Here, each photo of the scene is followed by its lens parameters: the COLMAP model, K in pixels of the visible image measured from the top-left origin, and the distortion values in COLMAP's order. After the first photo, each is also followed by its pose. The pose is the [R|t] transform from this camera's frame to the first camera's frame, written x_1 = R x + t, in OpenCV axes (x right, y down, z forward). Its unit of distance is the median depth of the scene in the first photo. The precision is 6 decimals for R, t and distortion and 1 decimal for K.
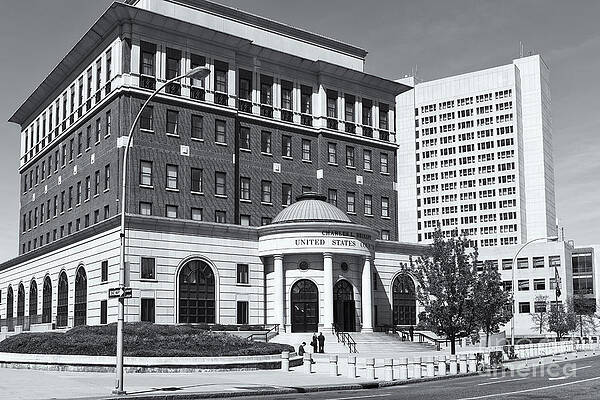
lens RADIAL K [[990.4, 0, 300.0], [0, 990.4, 200.0], [0, 0, 1]] dist [-0.160138, 0.004315]
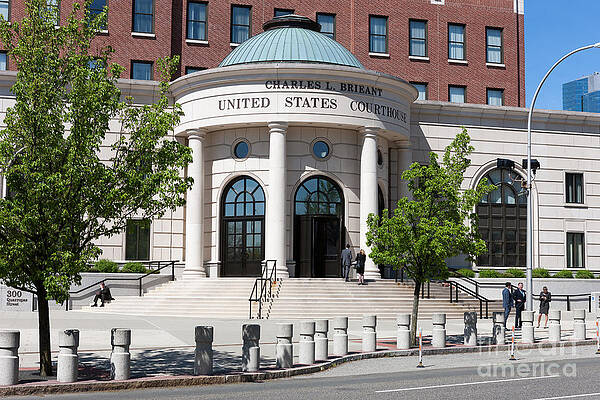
lens RADIAL K [[1335.2, 0, 300.0], [0, 1335.2, 200.0], [0, 0, 1]] dist [-0.154729, -0.195525]
pose [[0.914127, -0.011973, -0.405252, 0.313261], [0.041717, 0.997036, 0.064643, 0.047858], [0.403277, -0.075998, 0.911917, 0.361795]]
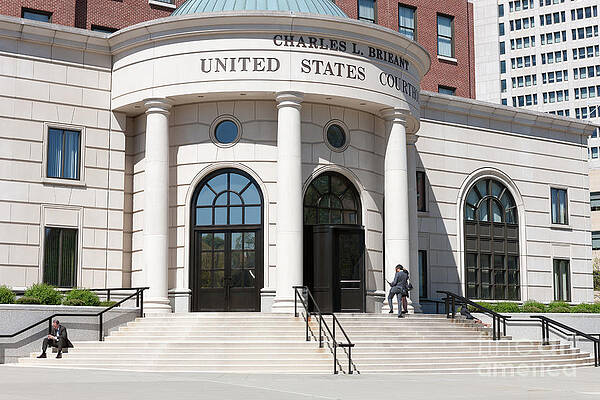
lens RADIAL K [[1150.9, 0, 300.2], [0, 1150.9, 183.7], [0, 0, 1]] dist [-0.124018, -0.215232]
pose [[0.999128, 0.001414, -0.041739, 0.049122], [-0.001002, 0.999951, 0.009884, 0.080452], [0.041751, -0.009834, 0.999080, 0.563516]]
